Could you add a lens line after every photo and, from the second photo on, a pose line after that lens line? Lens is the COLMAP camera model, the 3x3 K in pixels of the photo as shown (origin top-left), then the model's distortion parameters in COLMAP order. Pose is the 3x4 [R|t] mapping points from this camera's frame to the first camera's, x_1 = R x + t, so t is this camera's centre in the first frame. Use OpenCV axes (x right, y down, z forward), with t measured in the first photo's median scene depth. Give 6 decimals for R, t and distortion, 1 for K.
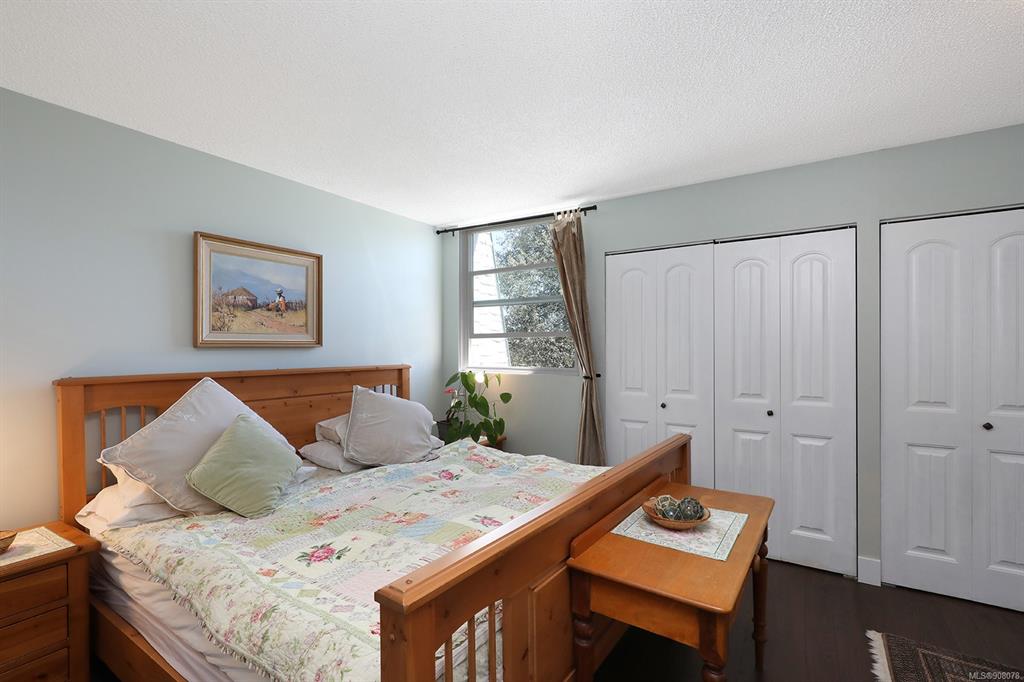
lens RADIAL K [[435.7, 0, 511.0], [0, 435.7, 348.7], [0, 0, 1]] dist [-0.000232, -0.000014]
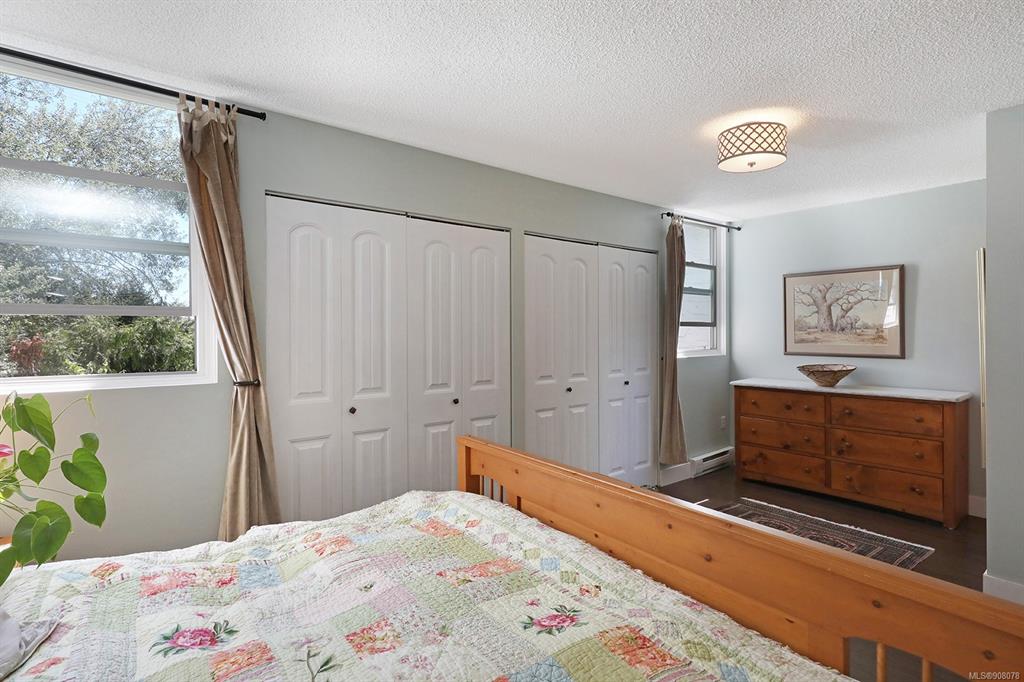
lens RADIAL K [[503.0, 0, 511.2], [0, 503.0, 331.2], [0, 0, 1]] dist [-0.000233, 0.000243]
pose [[0.361713, 0.006190, 0.932269, -0.412859], [0.005375, 0.999947, -0.008725, -0.000654], [-0.932274, 0.008167, 0.361661, 0.452887]]
